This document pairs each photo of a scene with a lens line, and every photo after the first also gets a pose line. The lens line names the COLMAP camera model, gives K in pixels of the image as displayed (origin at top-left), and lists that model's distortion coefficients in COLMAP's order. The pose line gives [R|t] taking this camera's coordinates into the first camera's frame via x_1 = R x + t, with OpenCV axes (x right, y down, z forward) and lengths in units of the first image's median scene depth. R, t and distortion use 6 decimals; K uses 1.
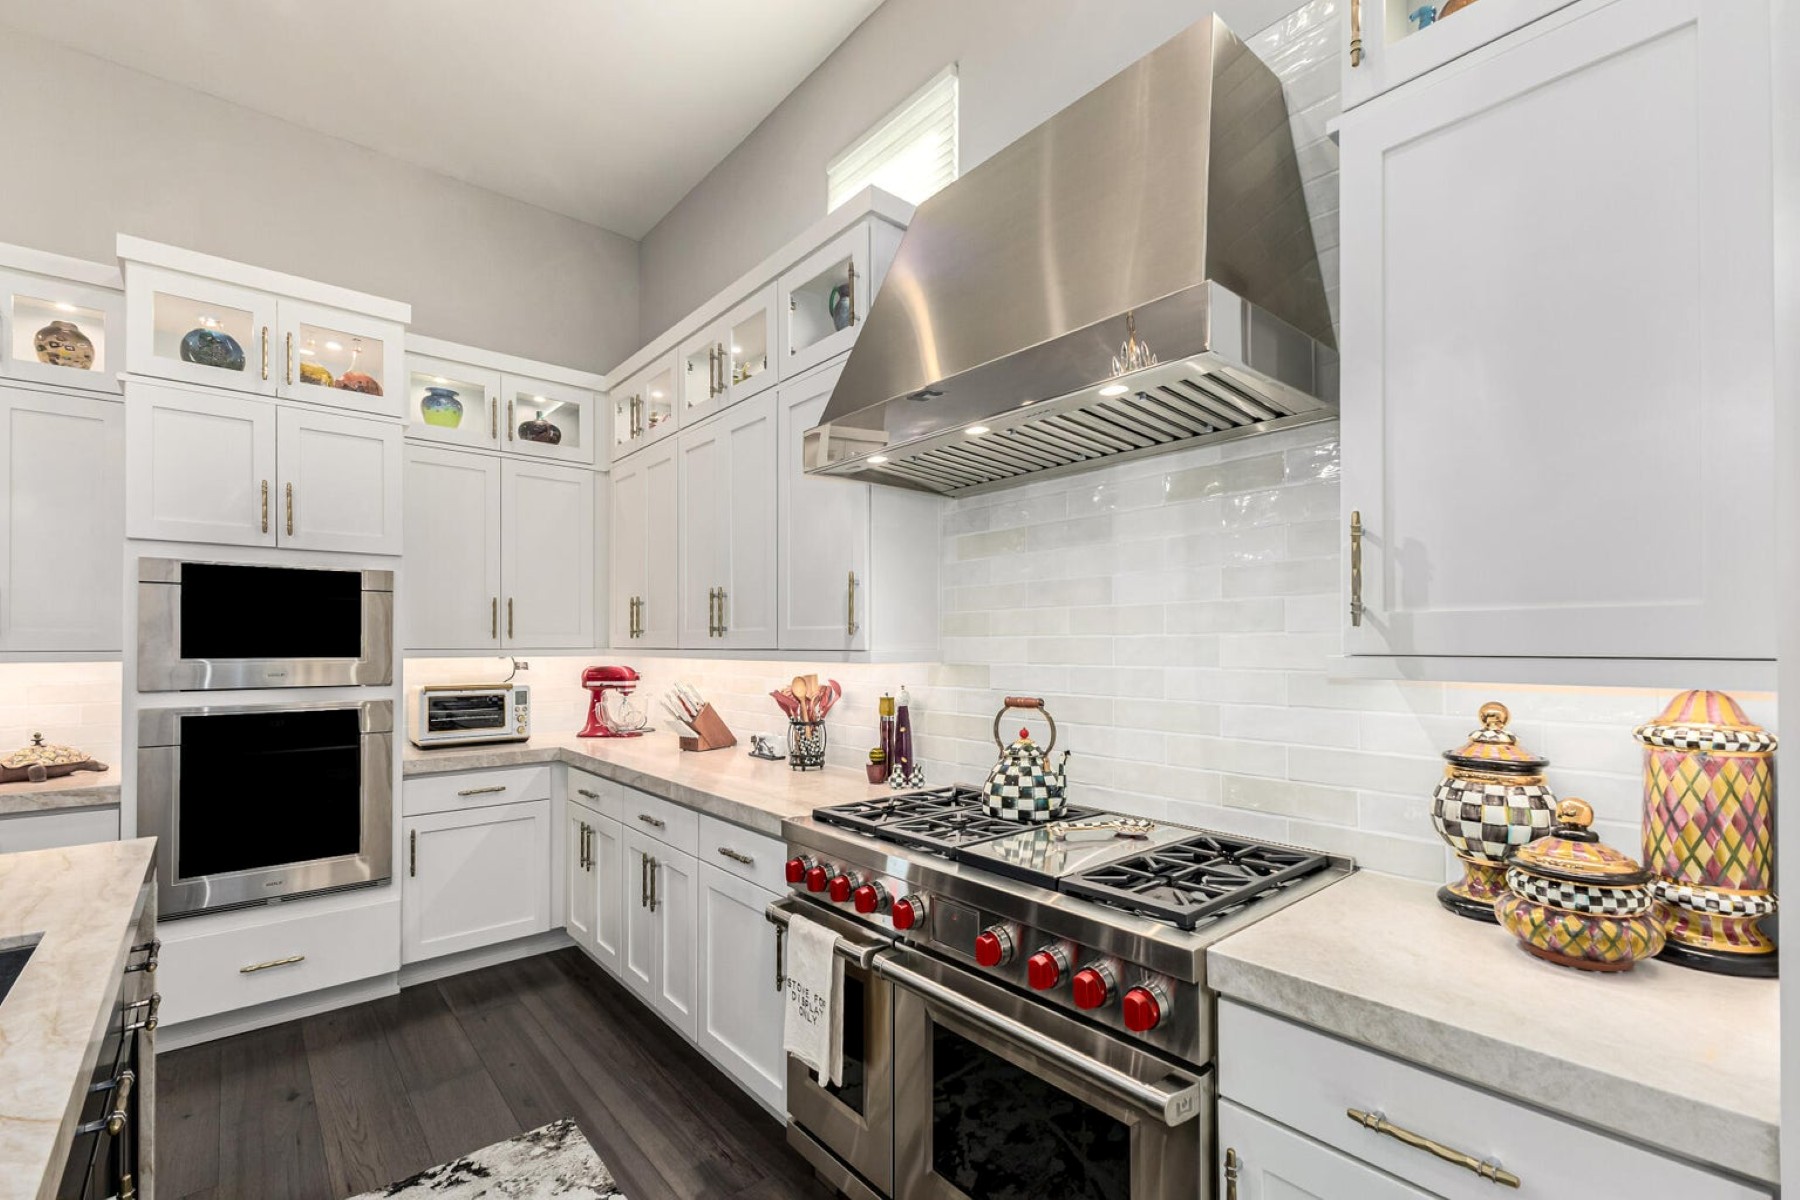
lens RADIAL K [[784.9, 0, 877.5], [0, 784.9, 636.6], [0, 0, 1]] dist [0.003362, 0.000342]
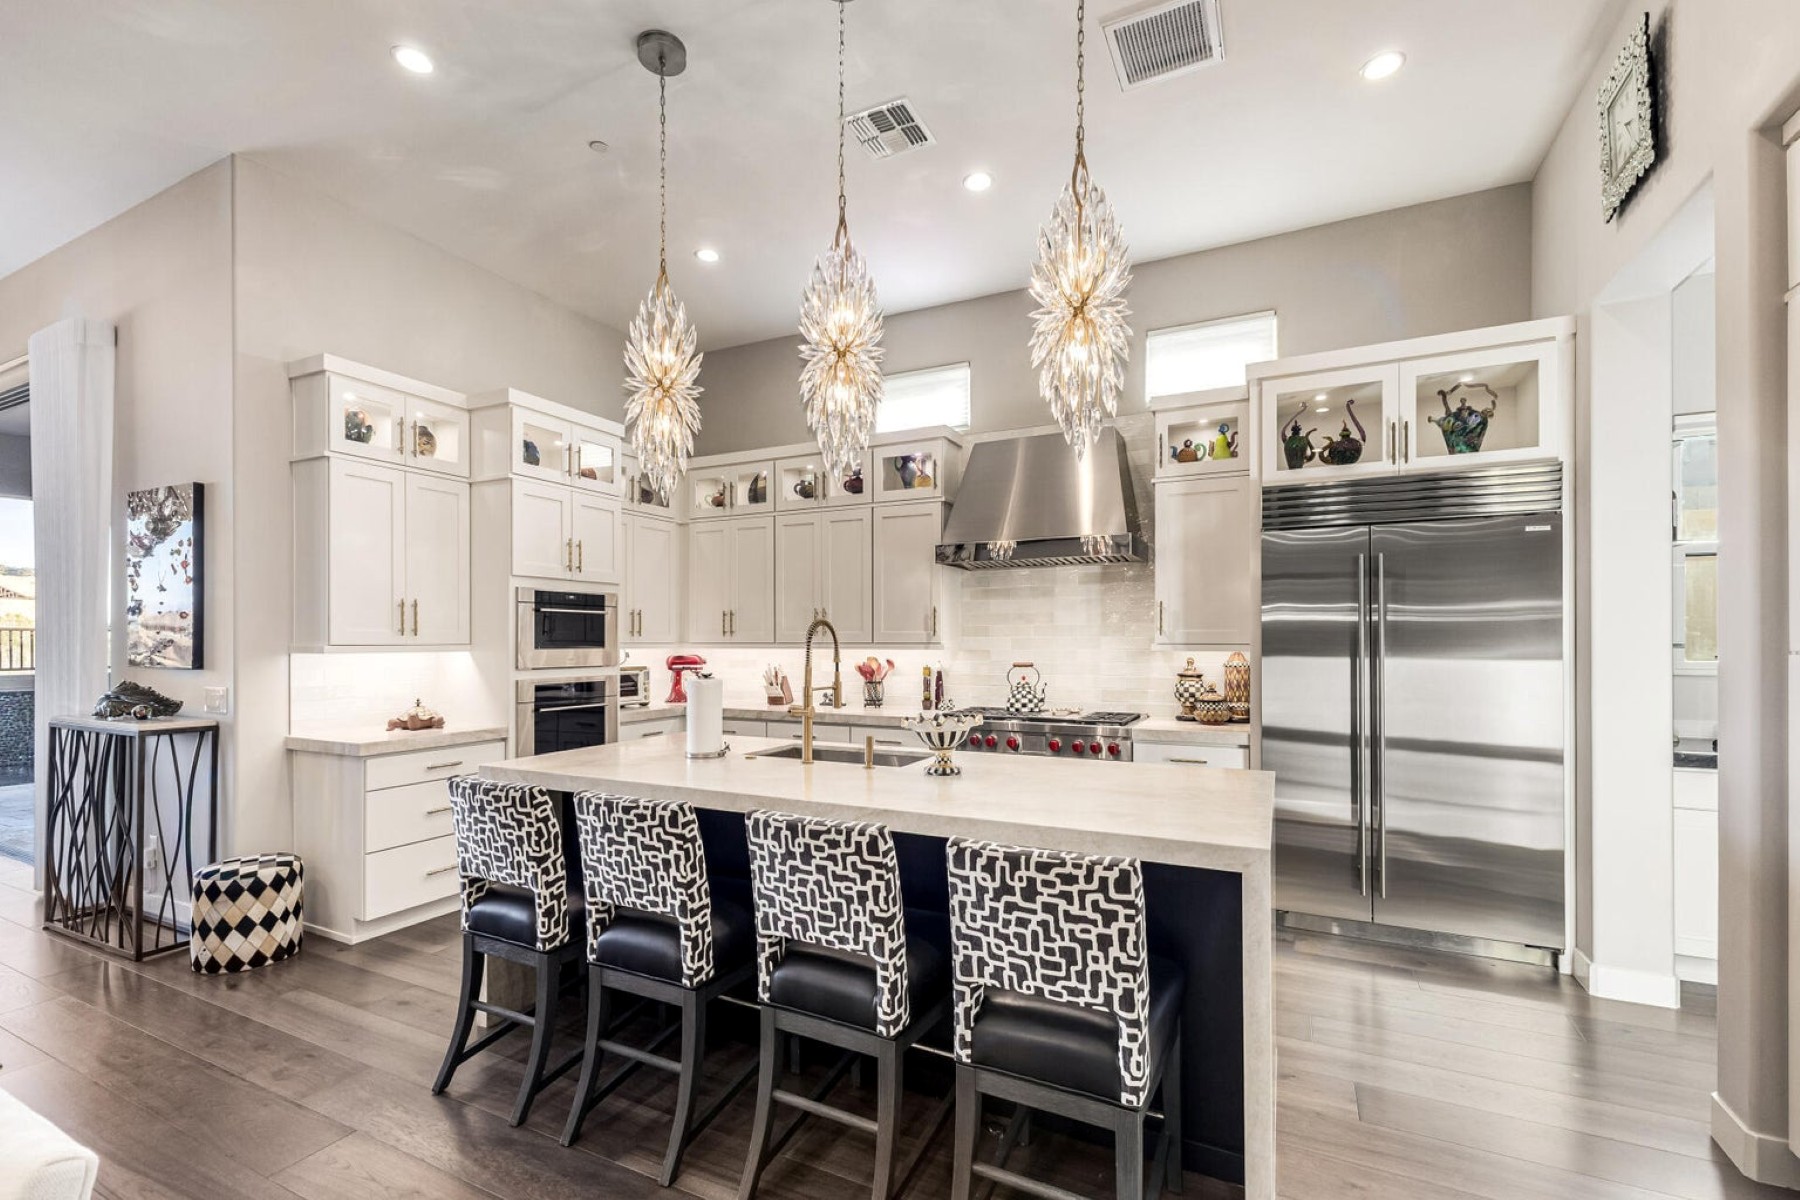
lens RADIAL K [[797.7, 0, 895.1], [0, 797.7, 636.3], [0, 0, 1]] dist [0.003708, -0.000635]
pose [[0.917264, 0.002604, 0.398272, -0.901947], [-0.004472, 0.999983, 0.003762, -0.008184], [-0.398255, -0.005231, 0.917260, -0.845766]]
